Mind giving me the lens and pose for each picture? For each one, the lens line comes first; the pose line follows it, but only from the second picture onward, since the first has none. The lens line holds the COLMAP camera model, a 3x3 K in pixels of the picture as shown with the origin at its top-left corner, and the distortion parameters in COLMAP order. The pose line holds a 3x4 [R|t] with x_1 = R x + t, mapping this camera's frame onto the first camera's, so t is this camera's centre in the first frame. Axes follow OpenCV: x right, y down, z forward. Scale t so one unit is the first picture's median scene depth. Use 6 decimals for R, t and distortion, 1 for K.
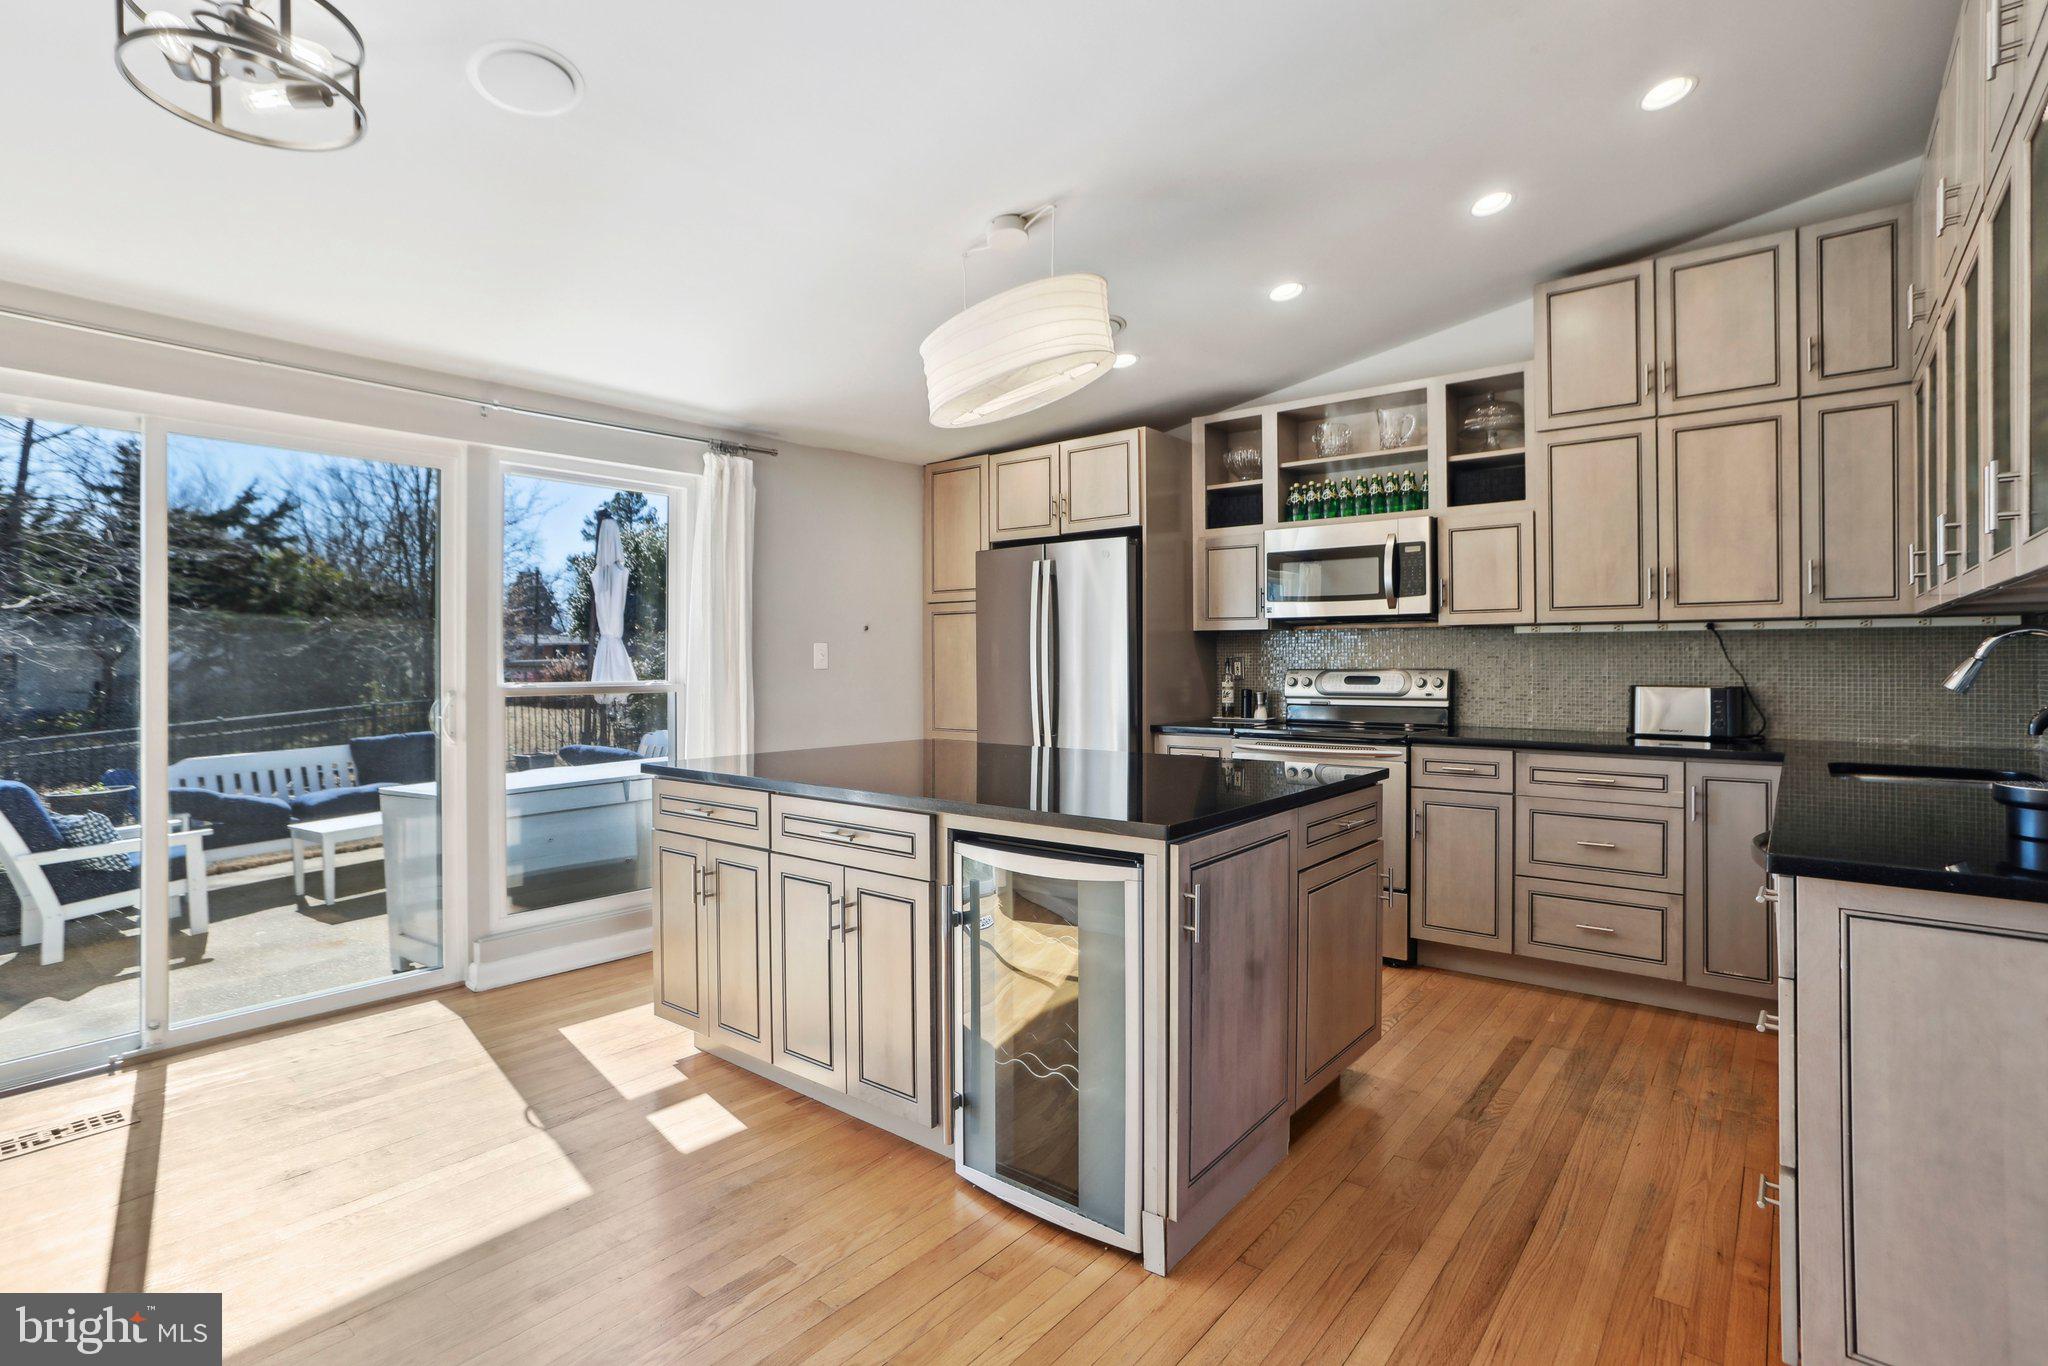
lens RADIAL K [[980.9, 0, 1023.0], [0, 980.9, 663.6], [0, 0, 1]] dist [-0.027264, 0.001083]
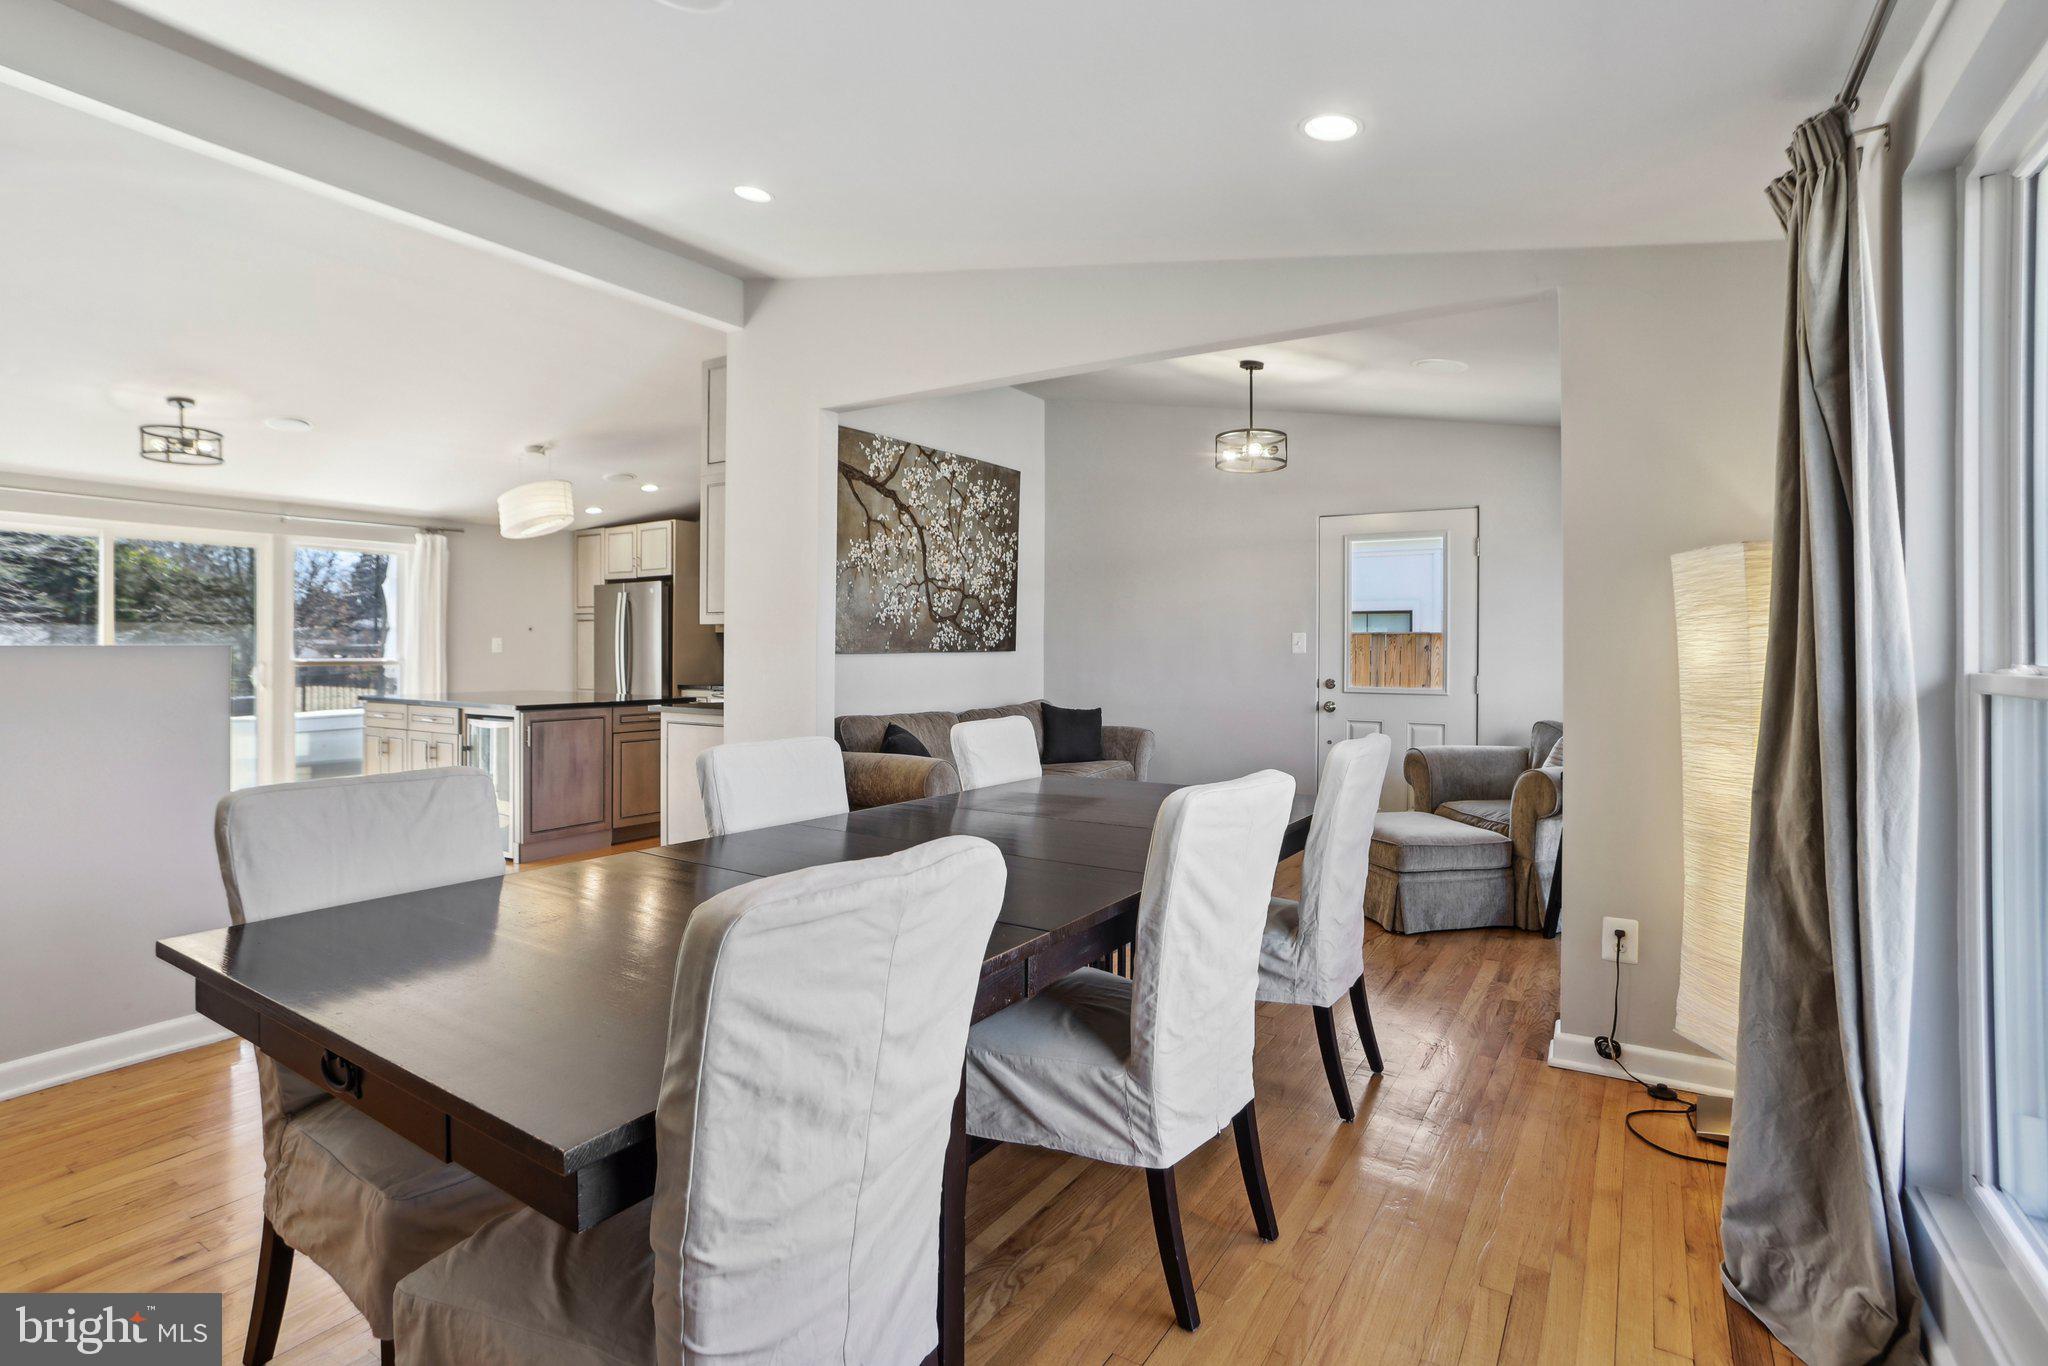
lens RADIAL K [[980.9, 0, 1020.5], [0, 980.9, 642.1], [0, 0, 1]] dist [-0.027264, 0.001083]
pose [[0.992924, 0.005948, 0.118602, 0.557425], [-0.004566, 0.999918, -0.011923, 0.002375], [-0.118664, 0.011297, 0.992870, -0.890156]]
